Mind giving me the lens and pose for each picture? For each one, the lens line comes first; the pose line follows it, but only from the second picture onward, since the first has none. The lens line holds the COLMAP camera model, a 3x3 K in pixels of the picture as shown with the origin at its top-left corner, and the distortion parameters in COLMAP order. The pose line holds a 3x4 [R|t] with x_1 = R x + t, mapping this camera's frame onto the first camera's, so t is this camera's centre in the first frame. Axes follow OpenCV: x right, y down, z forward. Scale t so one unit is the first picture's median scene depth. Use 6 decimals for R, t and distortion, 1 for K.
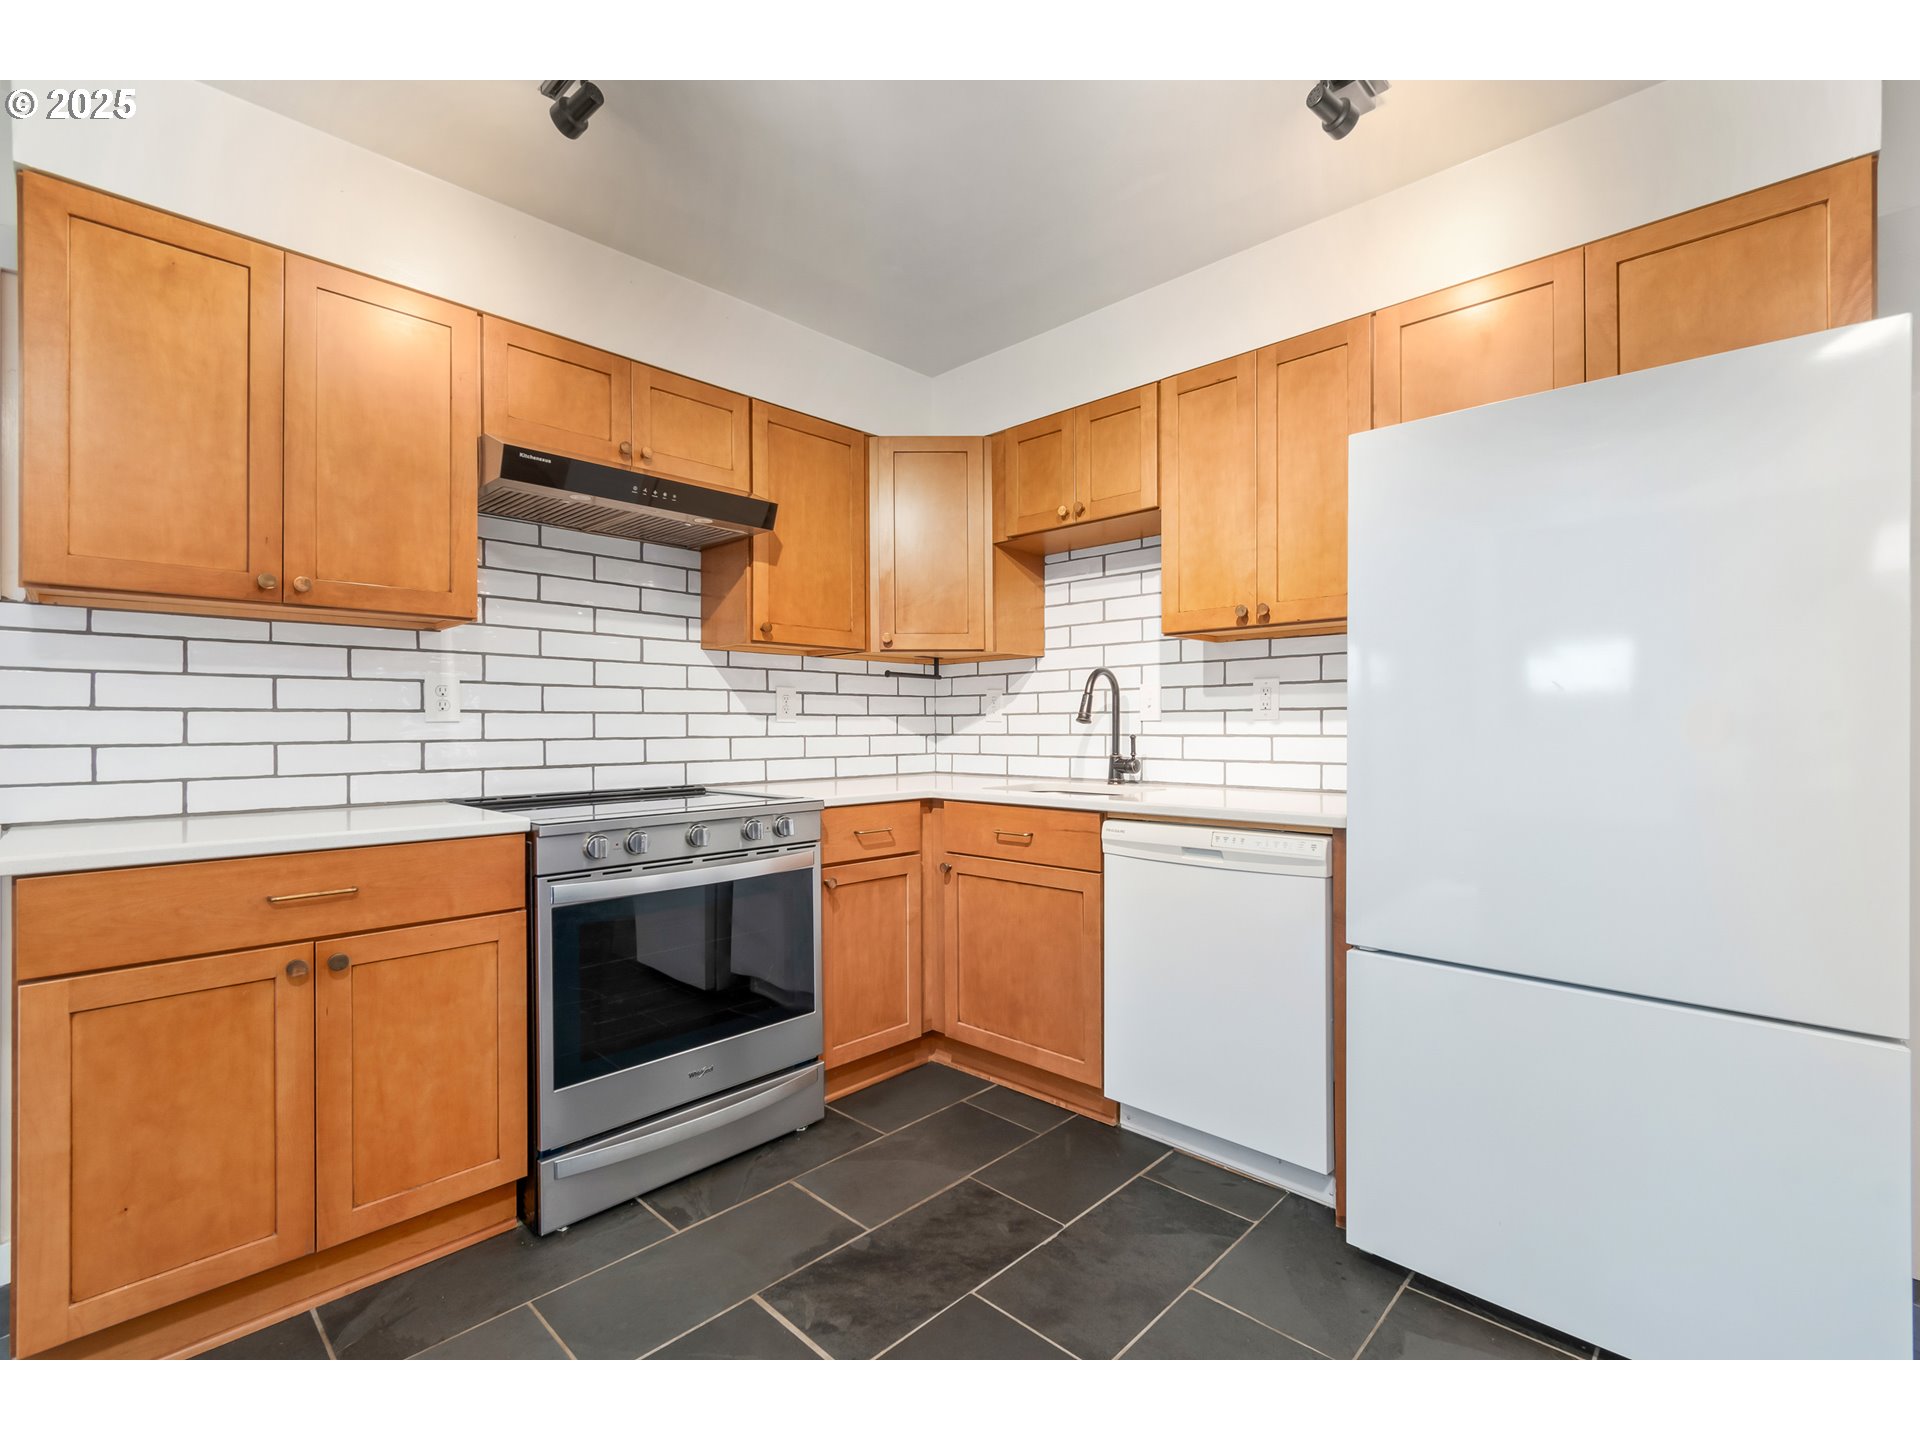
lens RADIAL K [[853.3, 0, 976.5], [0, 853.3, 730.5], [0, 0, 1]] dist [-0.002091, 0.000807]
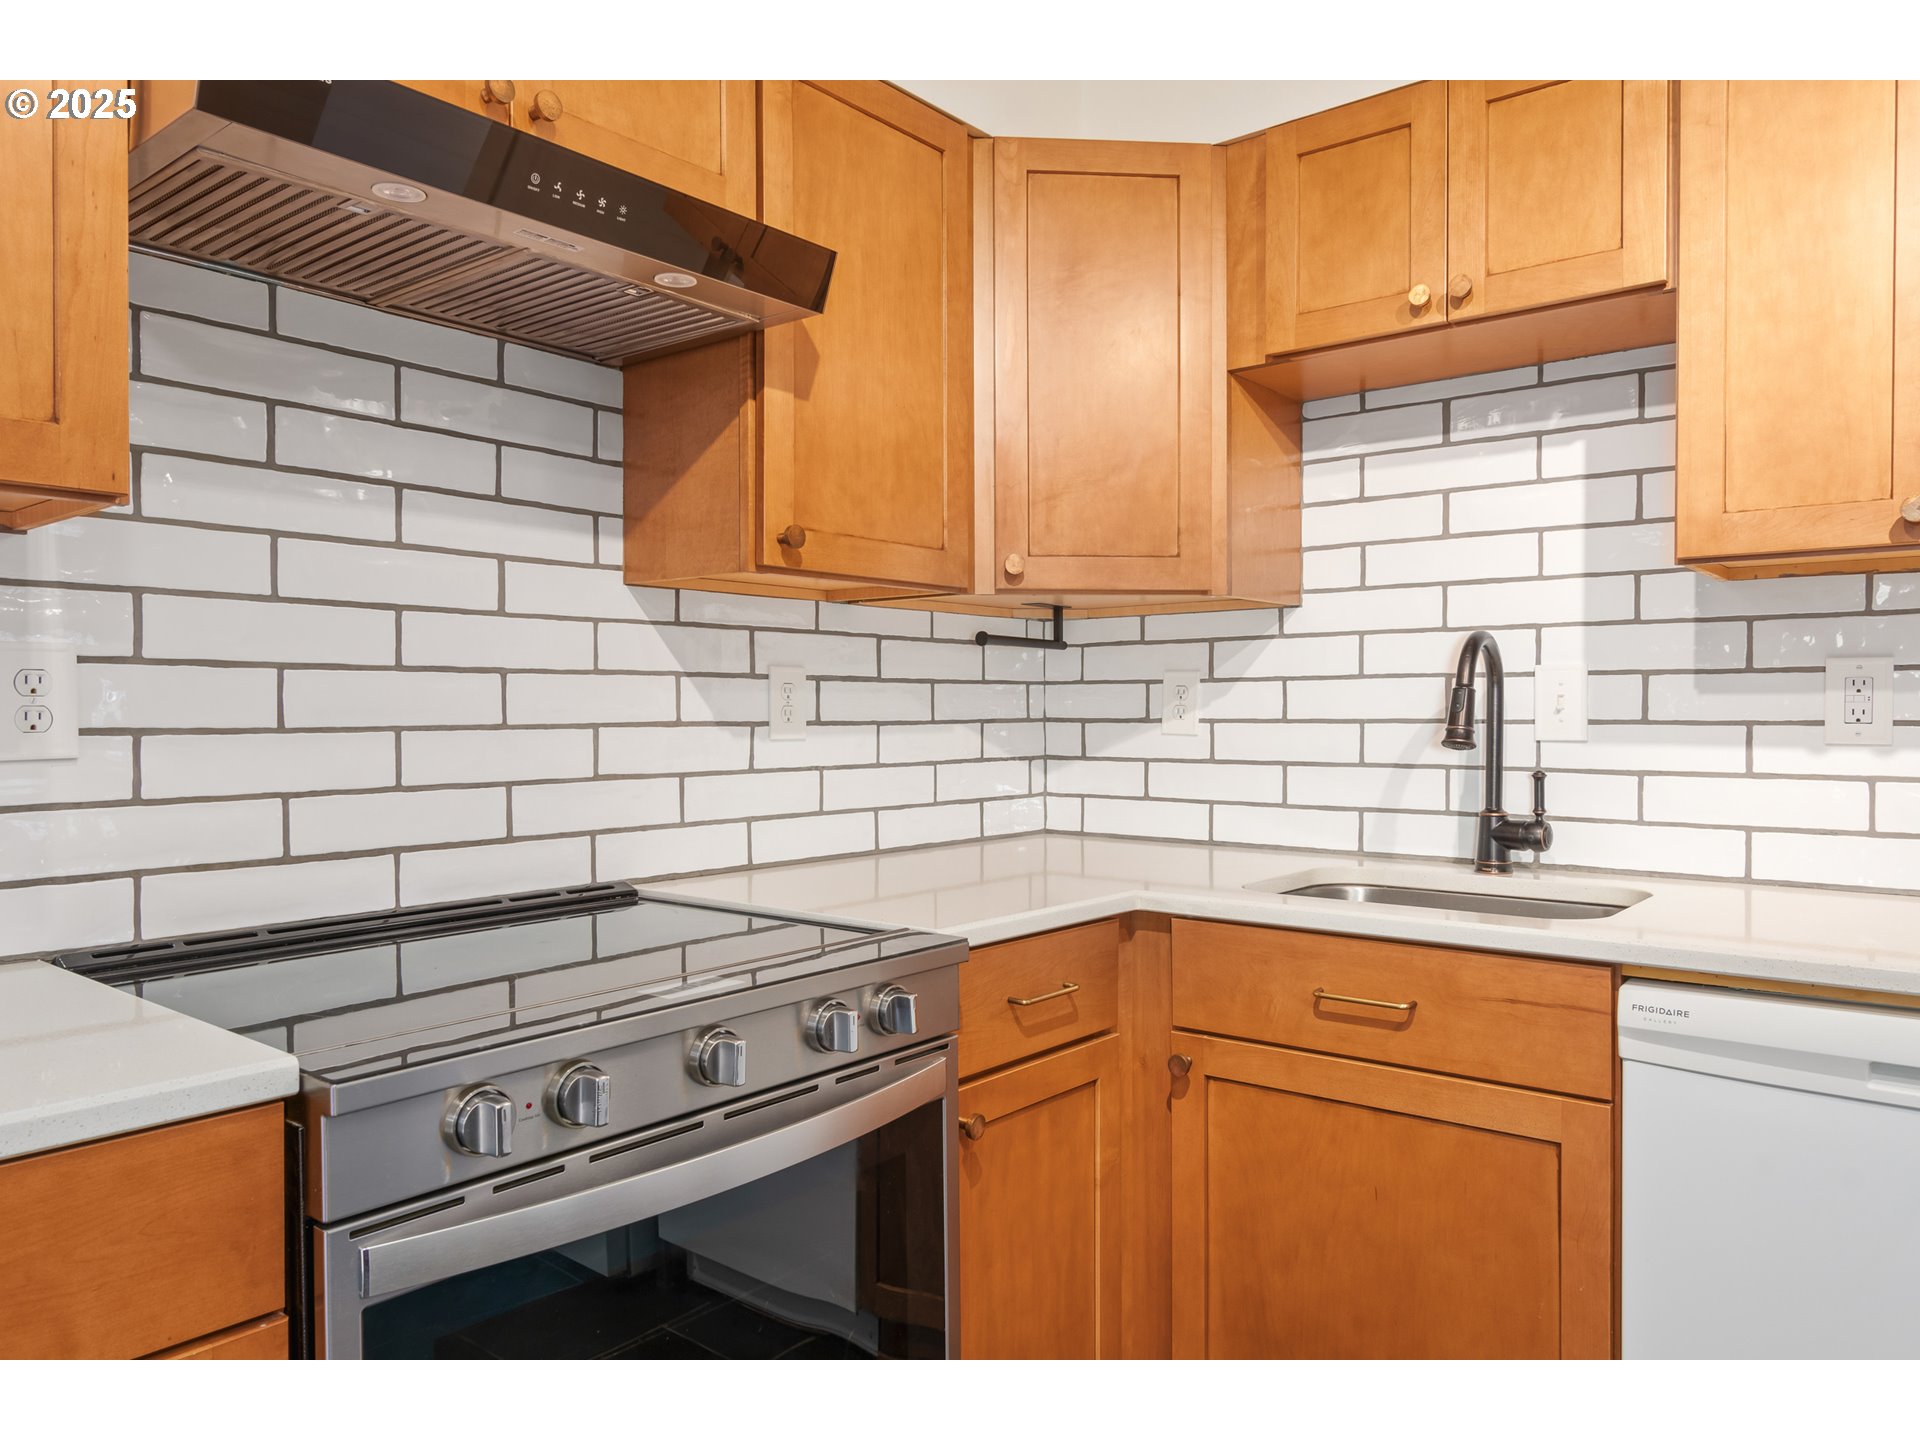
lens RADIAL K [[1301.1, 0, 975.0], [0, 1301.1, 728.3], [0, 0, 1]] dist [0.005339, -0.007698]
pose [[0.997425, 0.001435, 0.071708, -0.204827], [-0.002122, 0.999953, 0.009504, -0.028071], [-0.071691, -0.009632, 0.997380, 0.321363]]
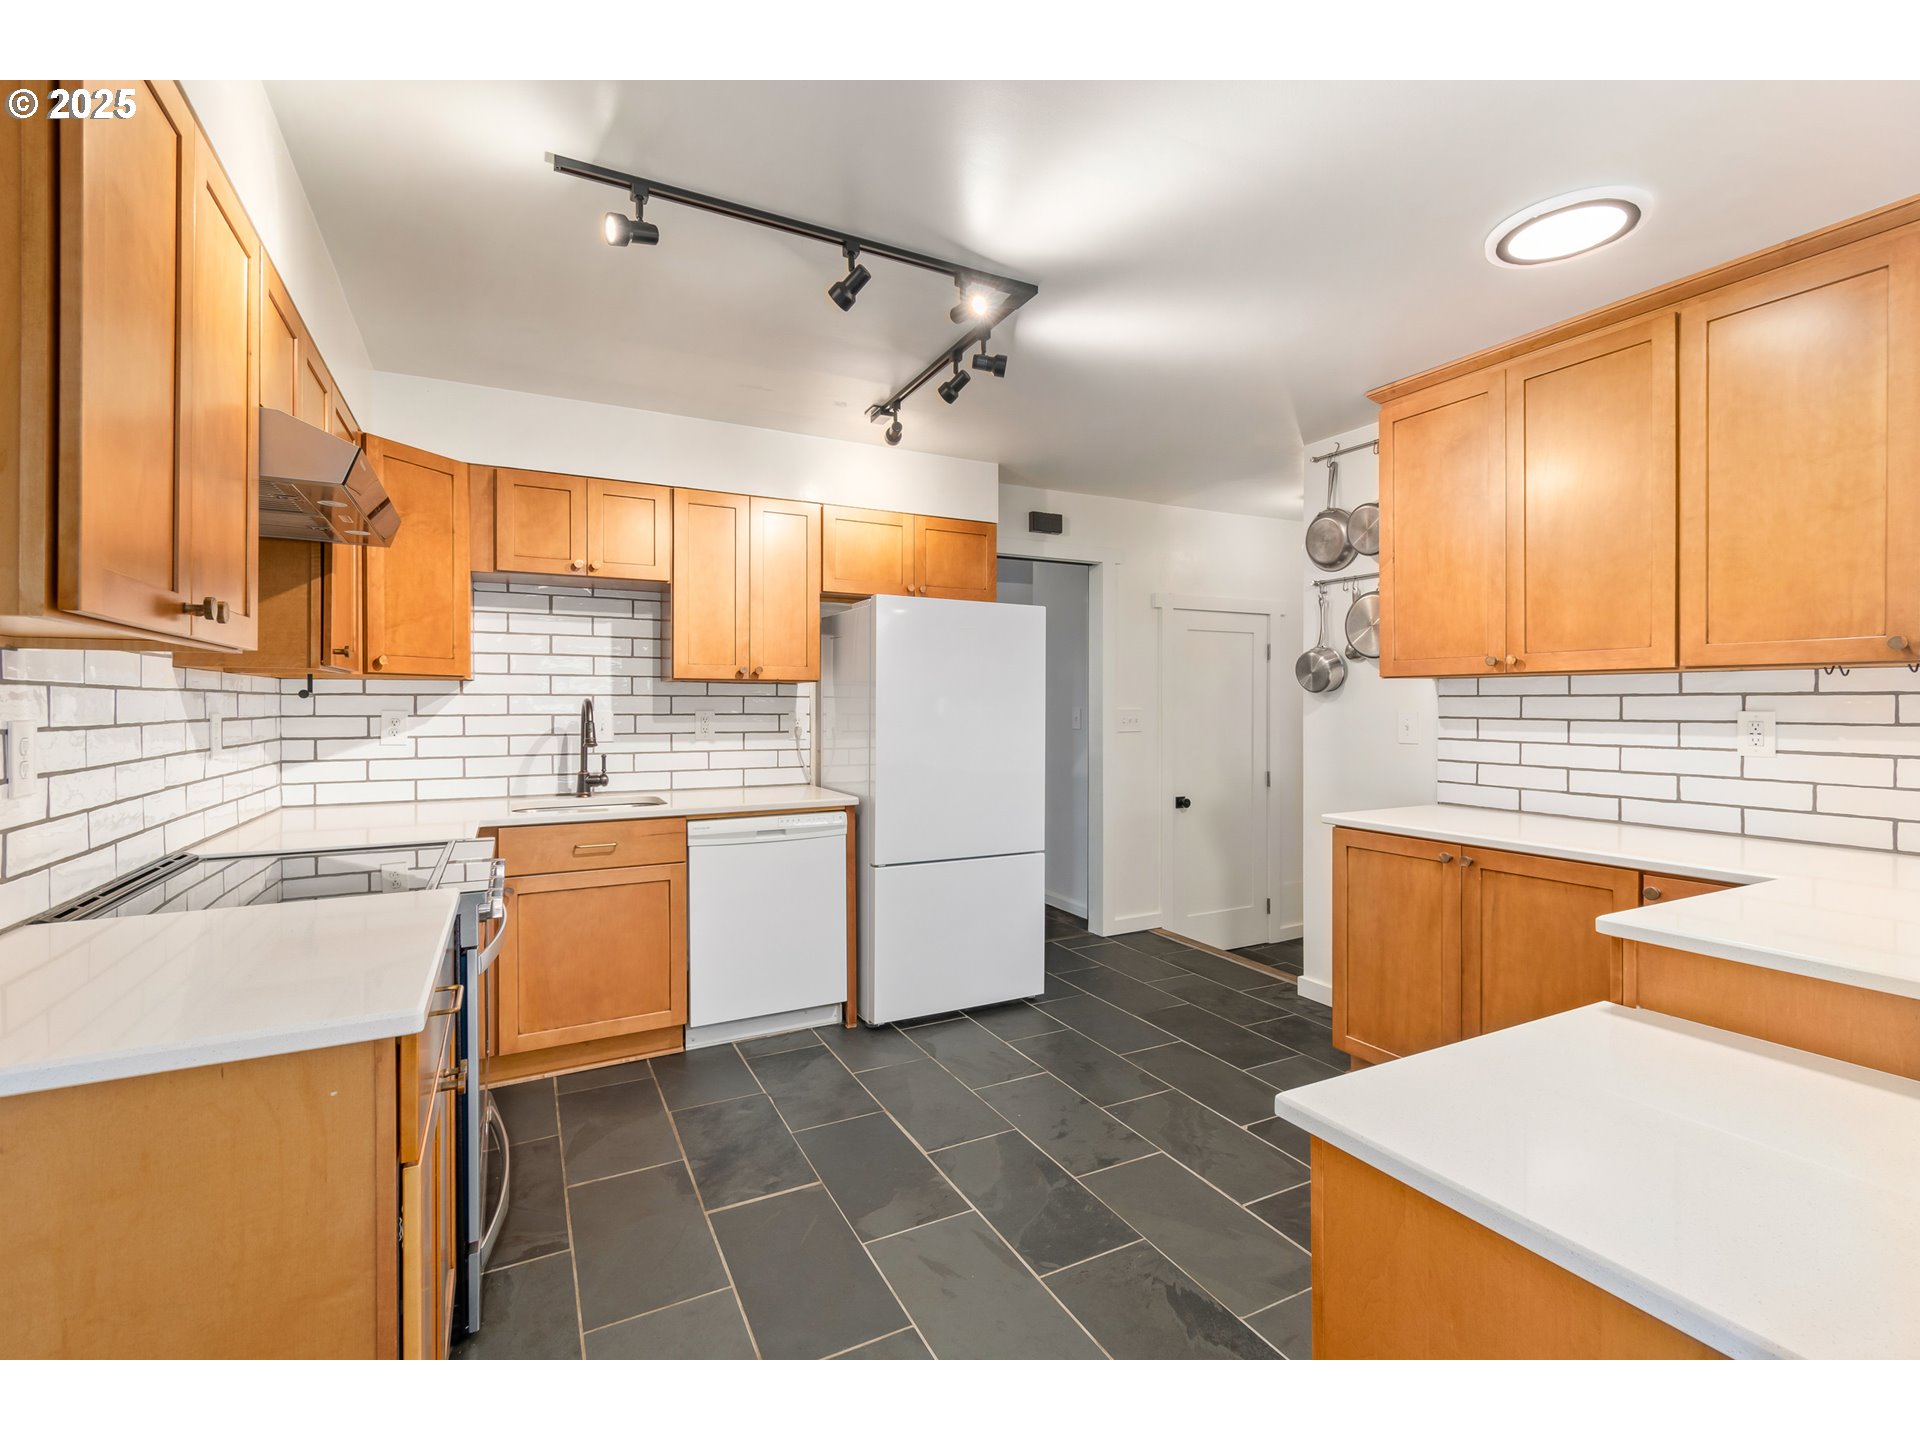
lens RADIAL K [[853.3, 0, 969.3], [0, 853.3, 716.5], [0, 0, 1]] dist [-0.002091, 0.000807]
pose [[0.320125, -0.007795, 0.947343, -0.873408], [0.002774, 0.999970, 0.007291, -0.061603], [-0.947371, 0.000294, 0.320137, 0.137778]]
